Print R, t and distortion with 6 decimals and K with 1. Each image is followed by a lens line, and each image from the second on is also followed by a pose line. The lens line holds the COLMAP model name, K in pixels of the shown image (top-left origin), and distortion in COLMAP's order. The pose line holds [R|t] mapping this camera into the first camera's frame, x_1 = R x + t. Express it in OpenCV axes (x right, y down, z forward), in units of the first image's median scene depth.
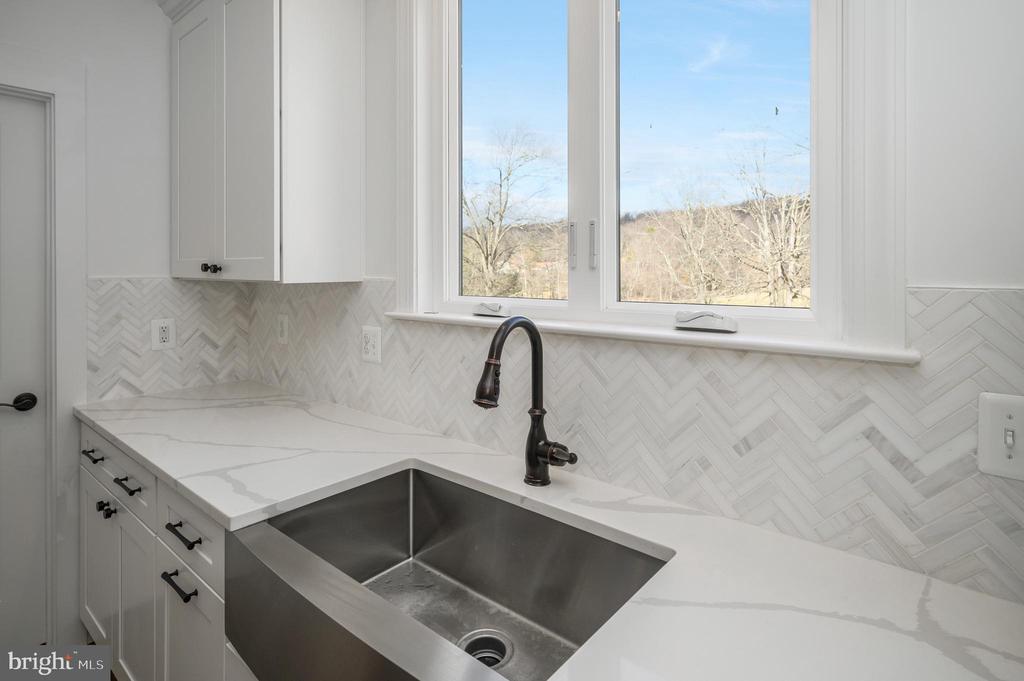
lens RADIAL K [[530.8, 0, 509.3], [0, 530.8, 265.7], [0, 0, 1]] dist [-0.000526, -0.000015]
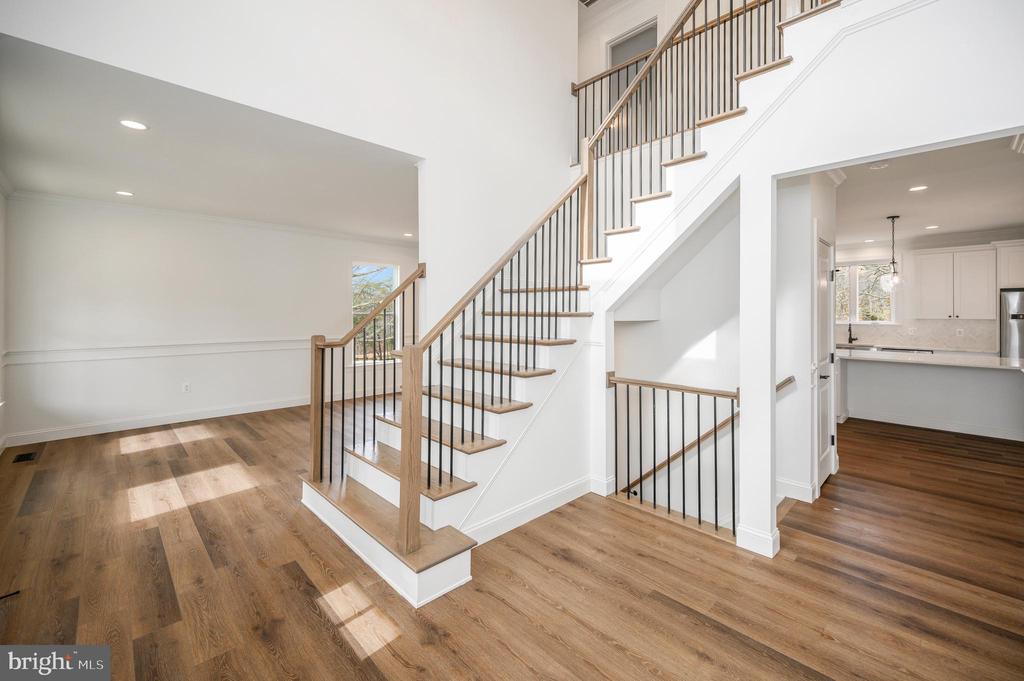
lens RADIAL K [[420.3, 0, 514.1], [0, 420.3, 308.7], [0, 0, 1]] dist [-0.000776, -0.000184]
pose [[0.995252, 0.006742, -0.097095, -3.118986], [-0.007447, 0.999949, -0.006895, -0.017481], [0.097044, 0.007586, 0.995251, -4.117818]]
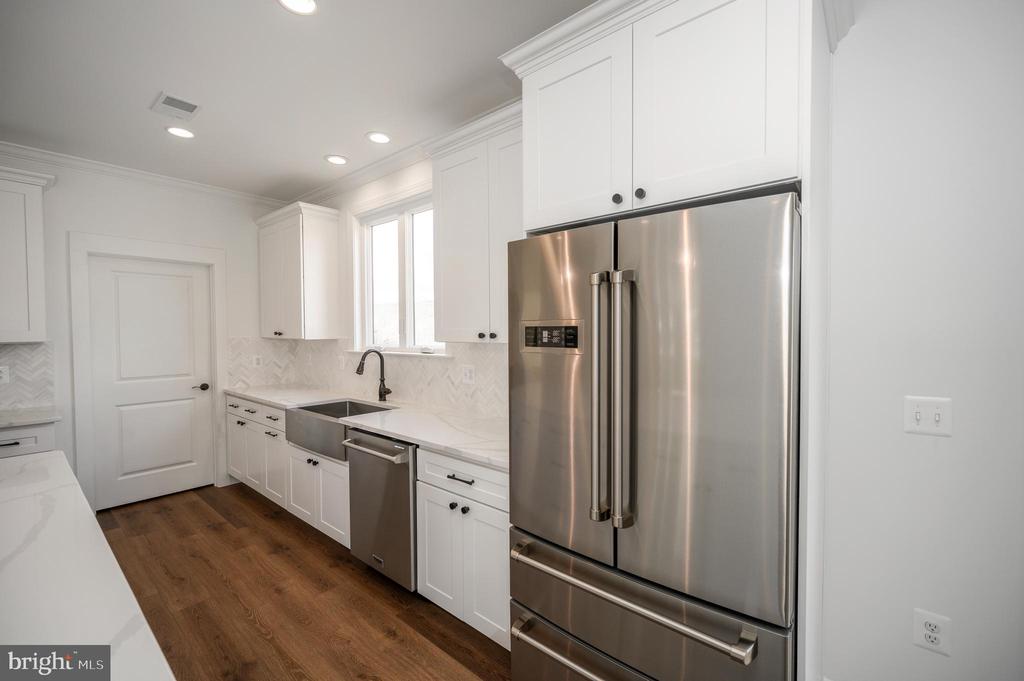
lens RADIAL K [[428.5, 0, 512.0], [0, 428.5, 340.5], [0, 0, 1]] dist [0.005435, 0.000012]
pose [[1.000000, -0.000355, 0.000043, 0.607234], [0.000353, 0.999559, 0.029698, -0.025075], [-0.000053, -0.029698, 0.999559, -1.149313]]
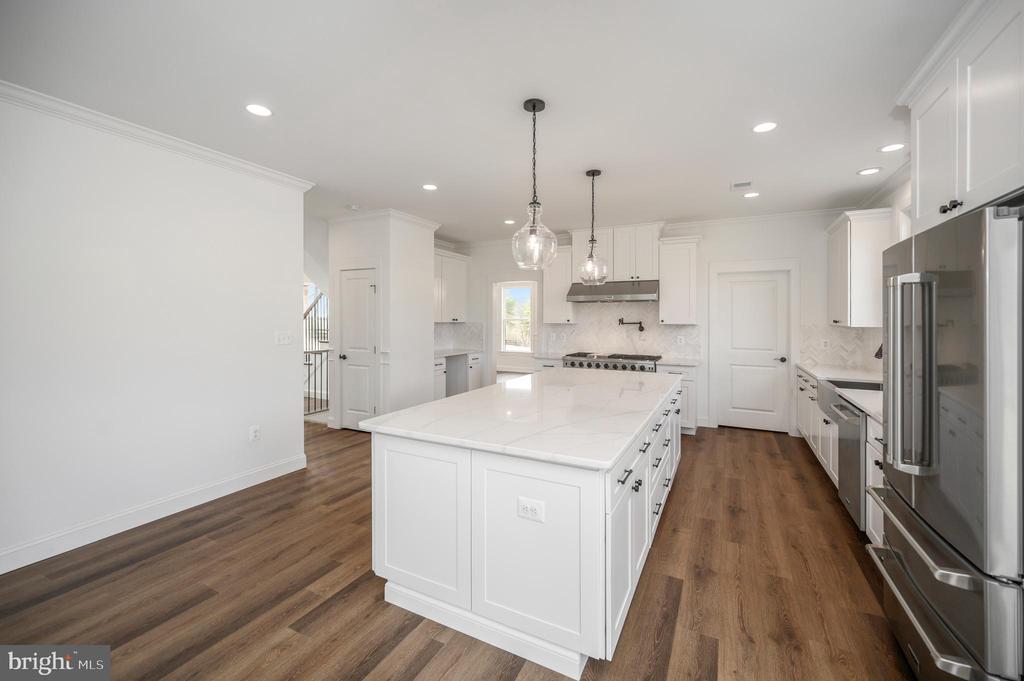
lens RADIAL K [[420.3, 0, 515.2], [0, 420.3, 317.6], [0, 0, 1]] dist [-0.000434, 0.000010]
pose [[0.232686, 0.002763, -0.972548, 1.492360], [0.001393, 0.999994, 0.003174, -0.030813], [0.972551, -0.002093, 0.232681, -1.482908]]
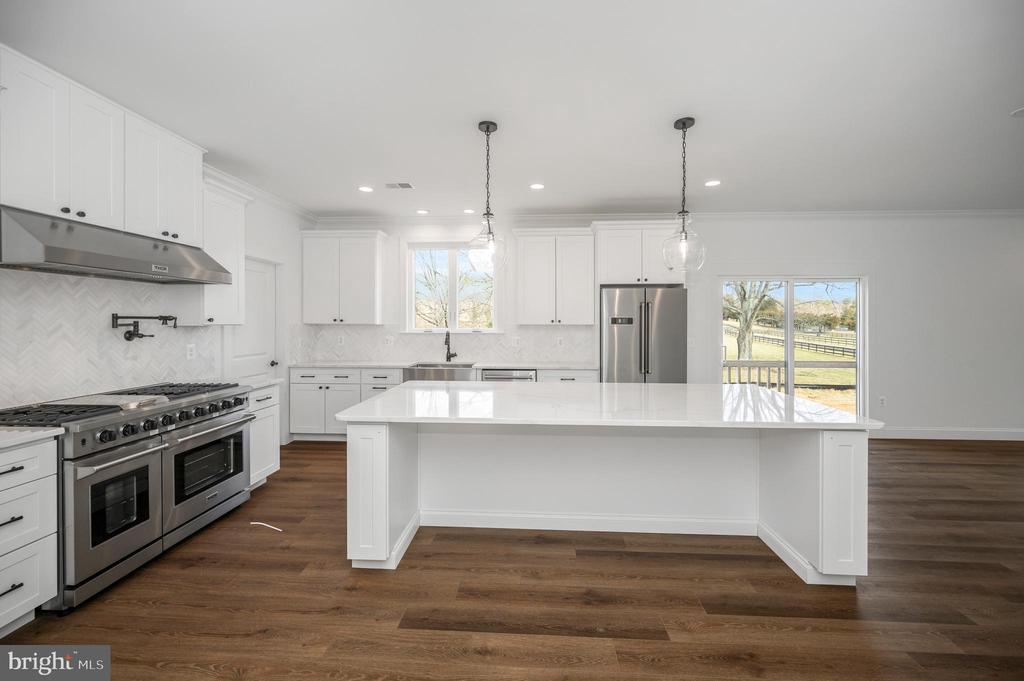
lens RADIAL K [[415.2, 0, 511.0], [0, 415.2, 321.5], [0, 0, 1]] dist [-0.001163, -0.000073]
pose [[0.798760, 0.006940, 0.601610, -1.408798], [-0.009637, 0.999953, 0.001261, -0.000975], [-0.601573, -0.006805, 0.798789, -1.945823]]
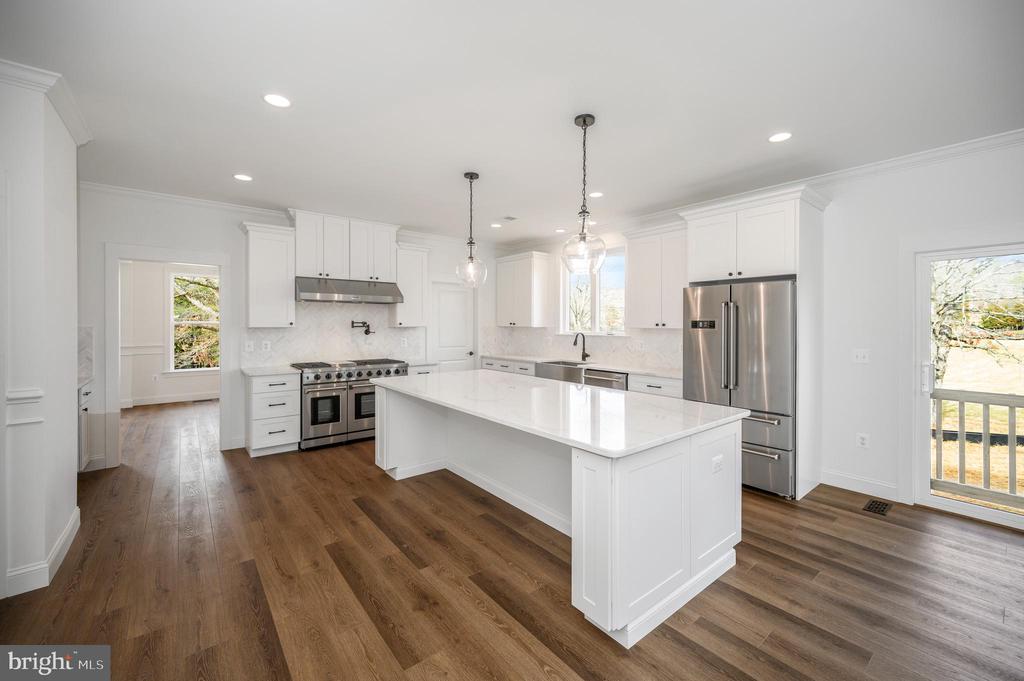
lens RADIAL K [[412.8, 0, 516.4], [0, 412.8, 324.4], [0, 0, 1]] dist [0.000000, 0.000041]
pose [[0.982667, 0.007711, -0.185217, 0.117500], [-0.006305, 0.999947, 0.008182, -0.019785], [0.185271, -0.006872, 0.982664, -2.631967]]
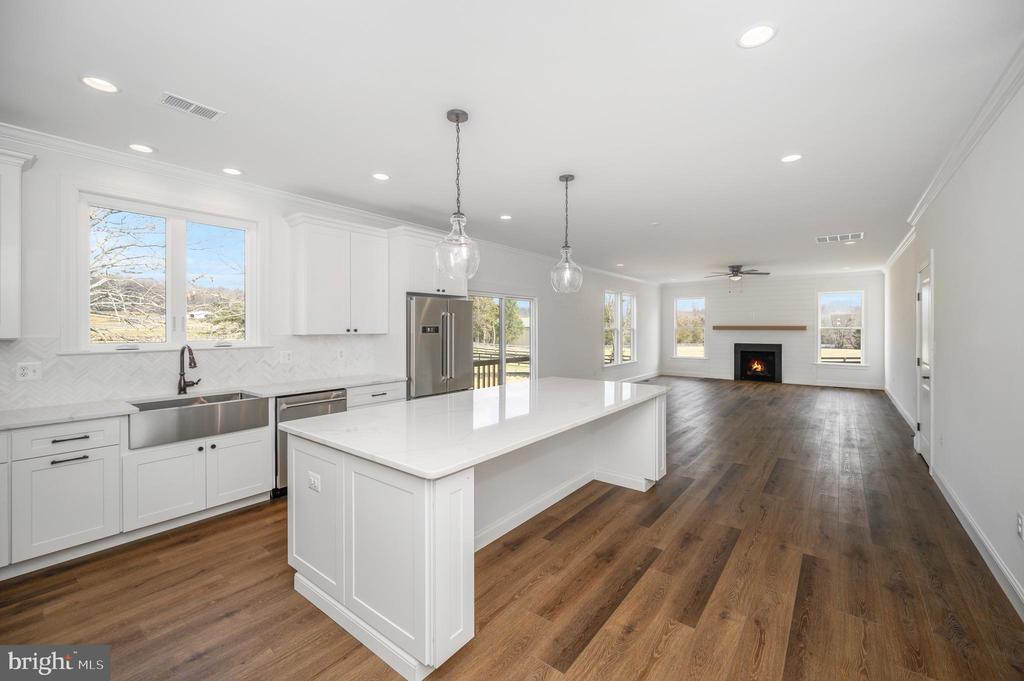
lens RADIAL K [[420.9, 0, 520.7], [0, 420.9, 325.9], [0, 0, 1]] dist [0.000323, 0.000061]
pose [[-0.051826, 0.008715, 0.998618, -1.989535], [-0.004498, 0.999950, -0.008960, -0.010010], [-0.998646, -0.004956, -0.051784, -0.738230]]
